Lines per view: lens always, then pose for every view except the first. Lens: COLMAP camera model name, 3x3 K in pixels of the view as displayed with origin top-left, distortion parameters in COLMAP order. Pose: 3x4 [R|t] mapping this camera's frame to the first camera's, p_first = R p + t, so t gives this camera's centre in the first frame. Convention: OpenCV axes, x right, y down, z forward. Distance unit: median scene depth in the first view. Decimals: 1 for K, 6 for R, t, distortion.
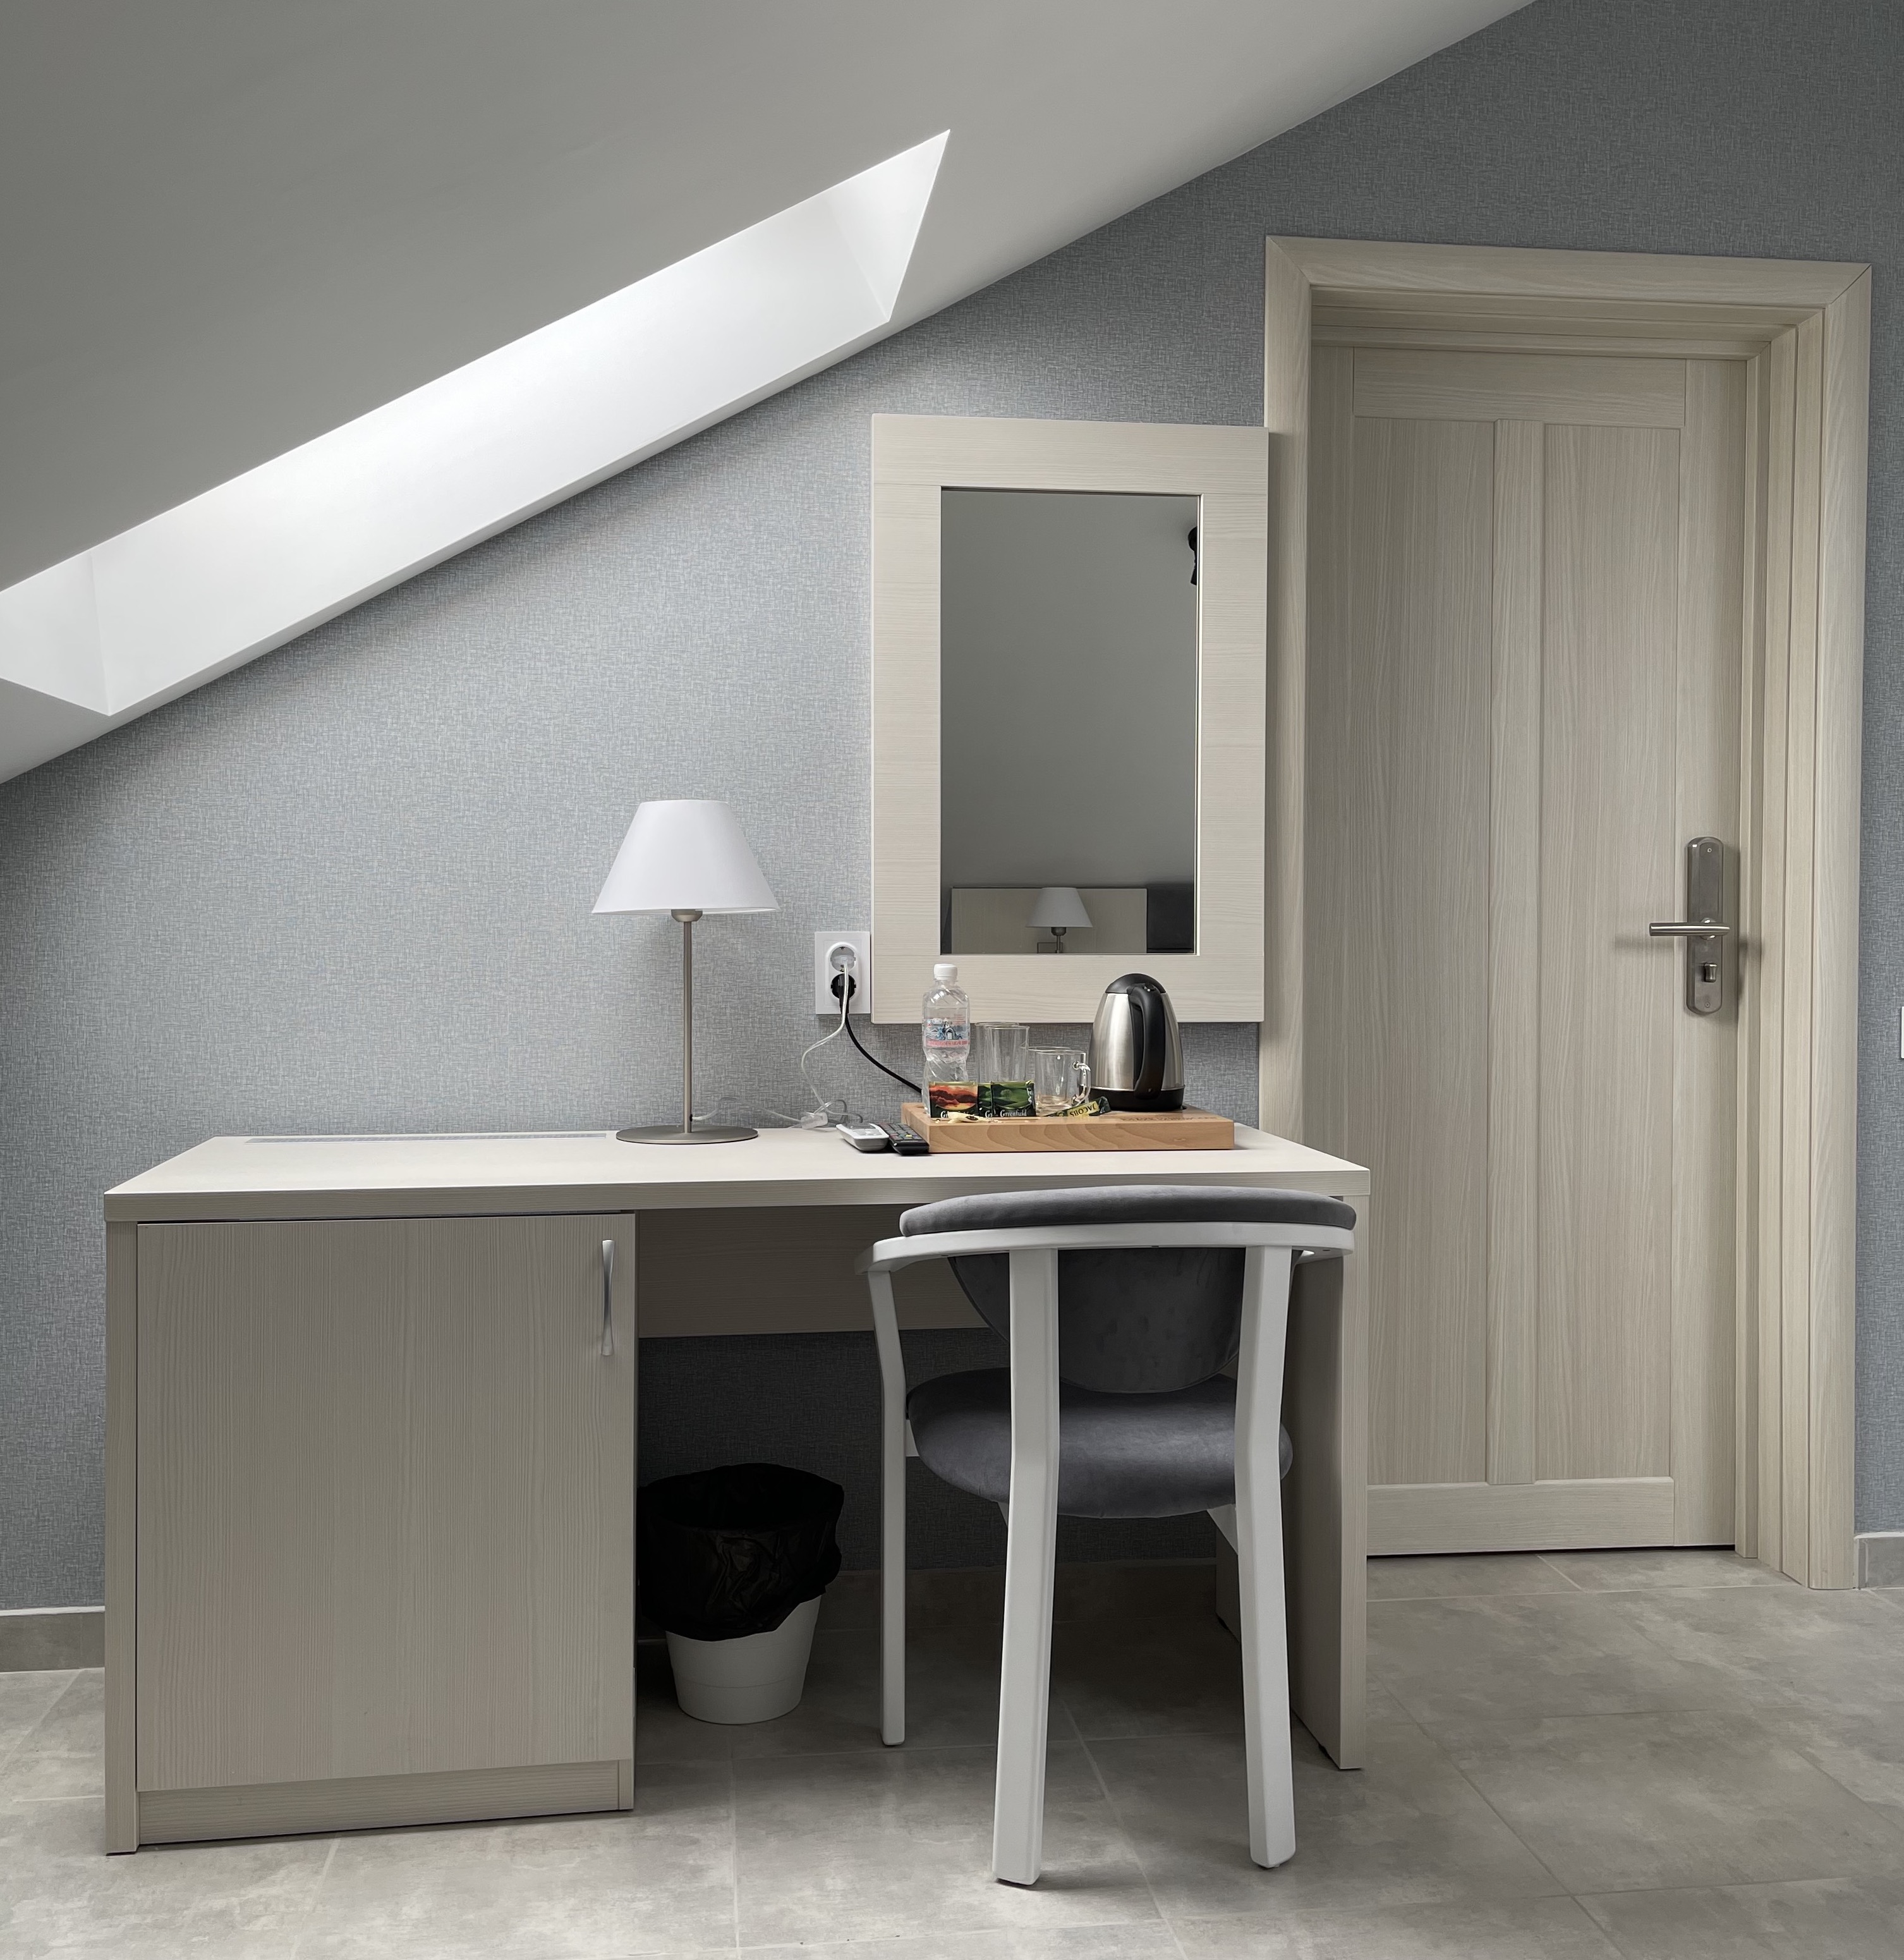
lens RADIAL K [[1975.1, 0, 952.0], [0, 1975.1, 980.0], [0, 0, 1]] dist [0.073499, -0.015759]
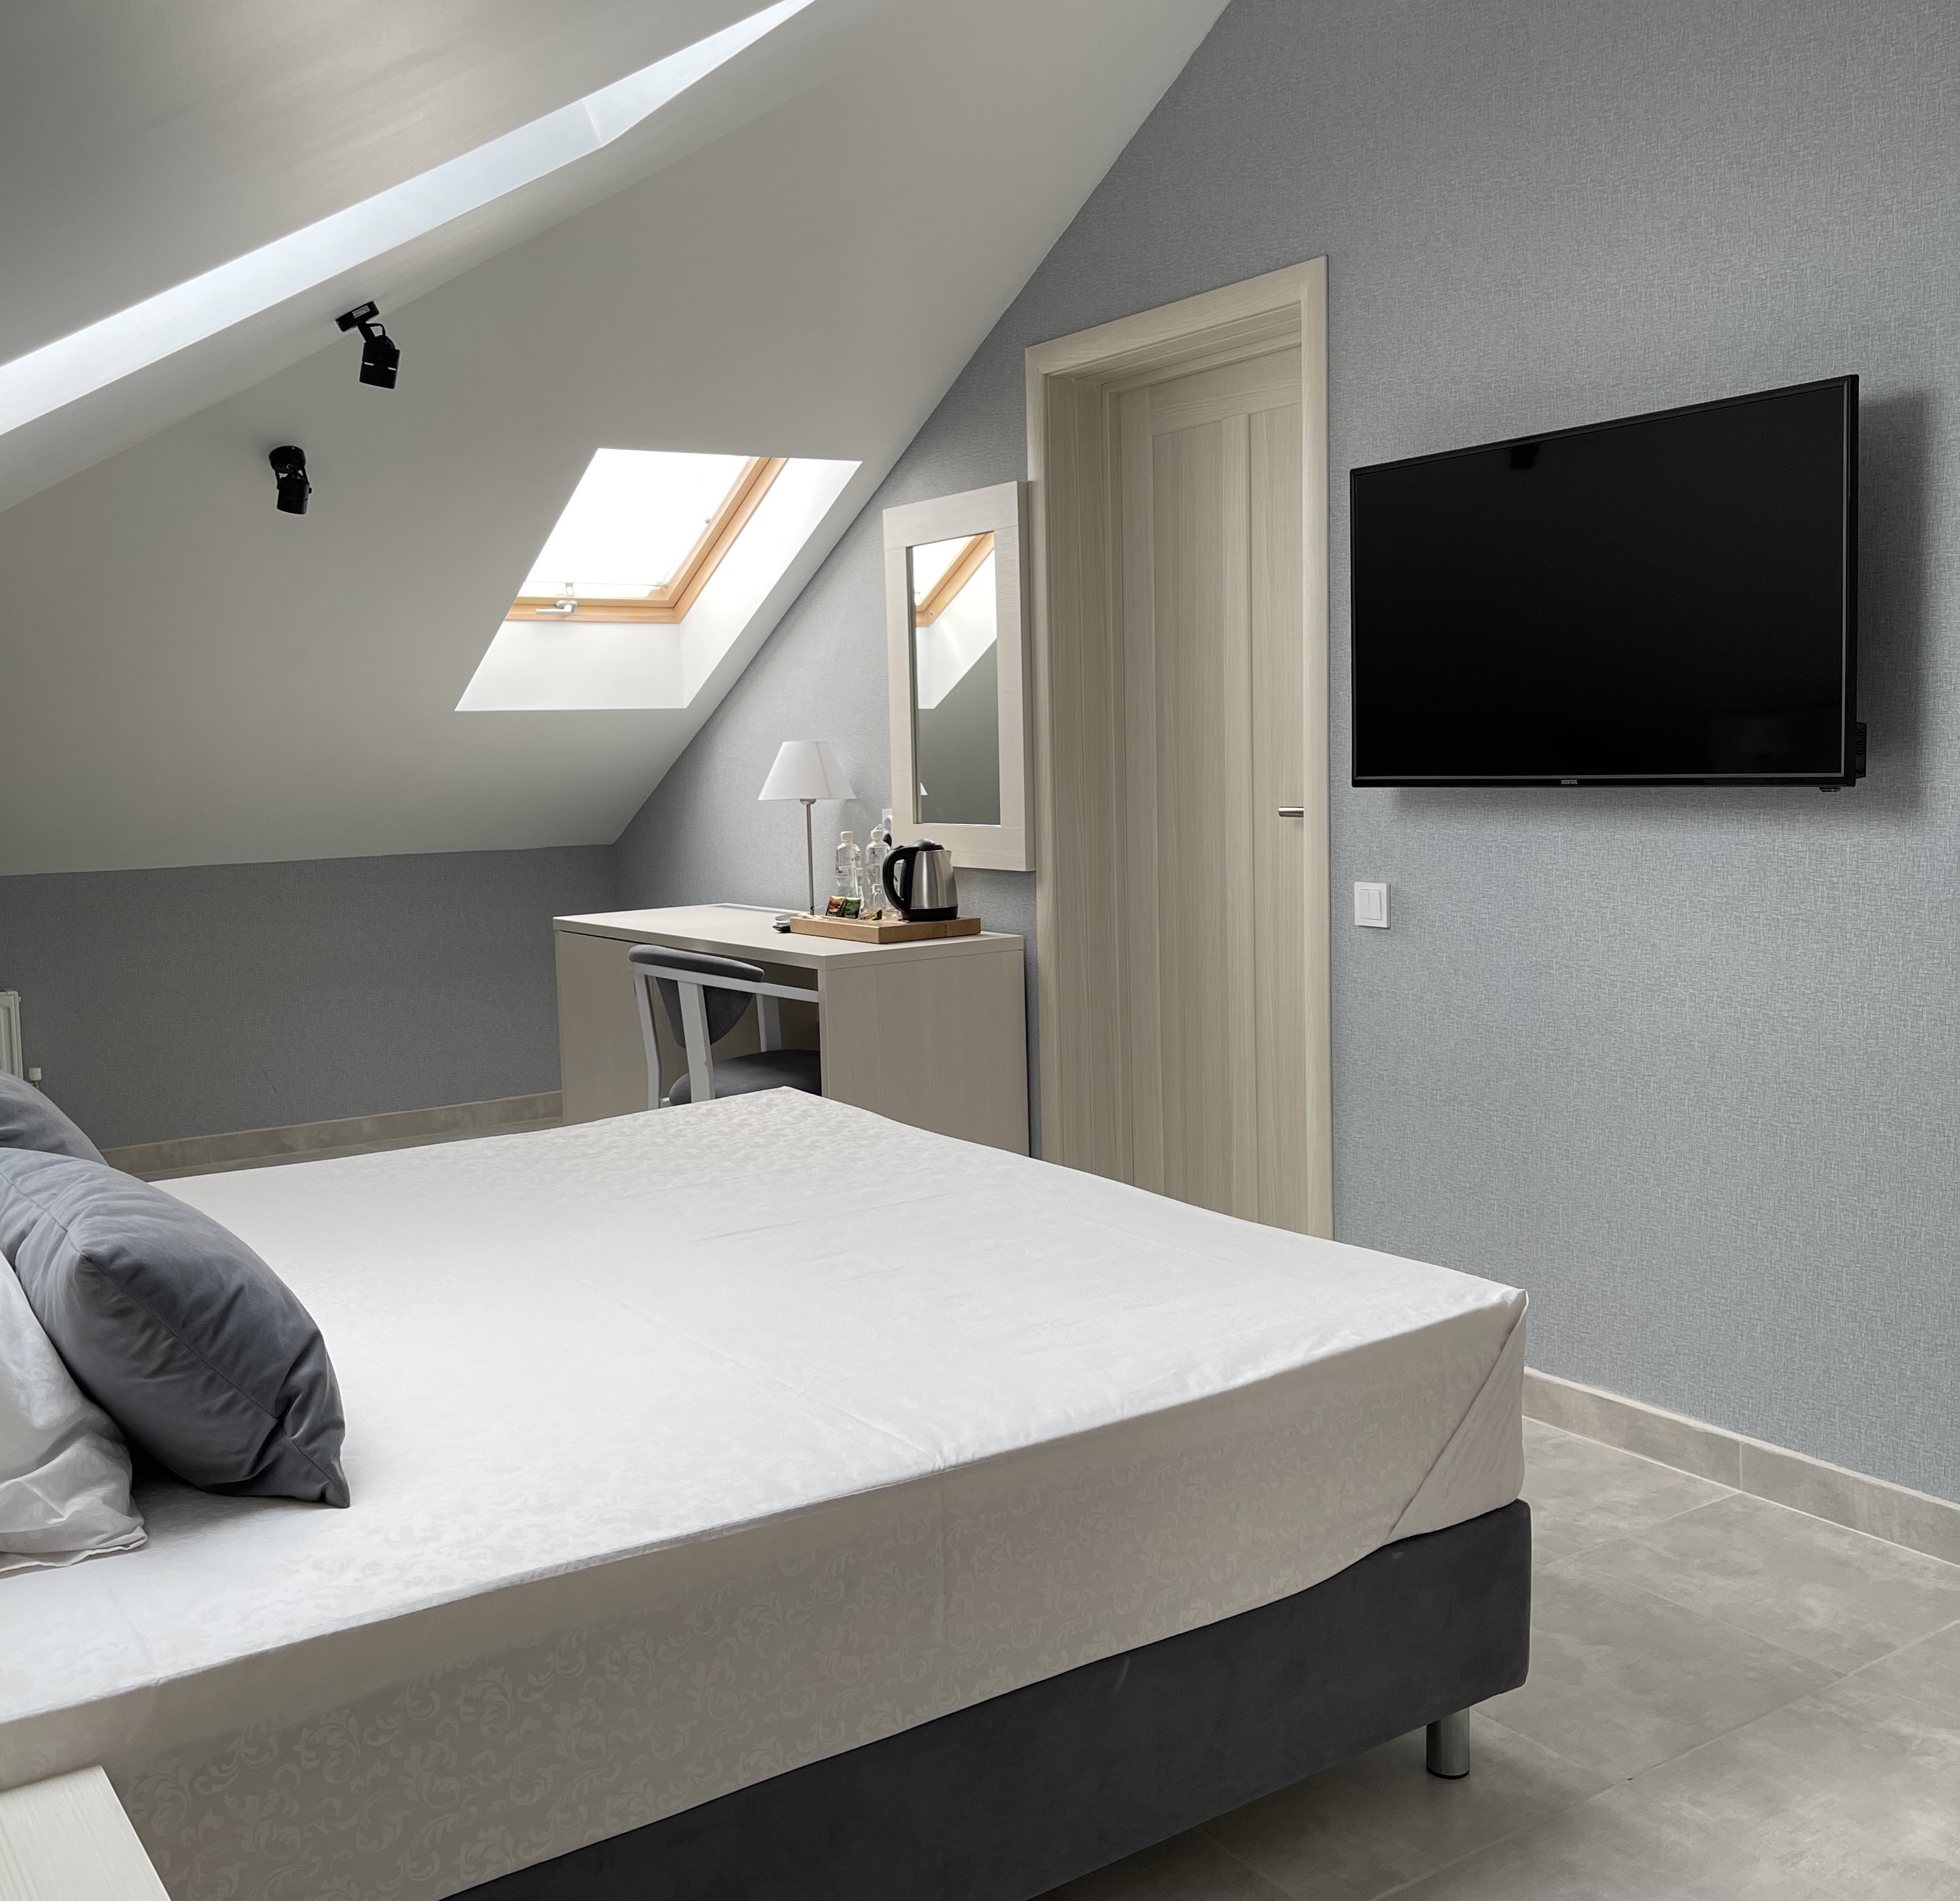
lens RADIAL K [[1975.4, 0, 980.0], [0, 1975.4, 950.5], [0, 0, 1]] dist [0.073499, -0.015759]
pose [[0.430263, 0.080521, -0.899105, 1.527823], [0.003473, 0.995859, 0.090848, -0.056921], [0.902697, -0.042211, 0.428202, 0.308637]]
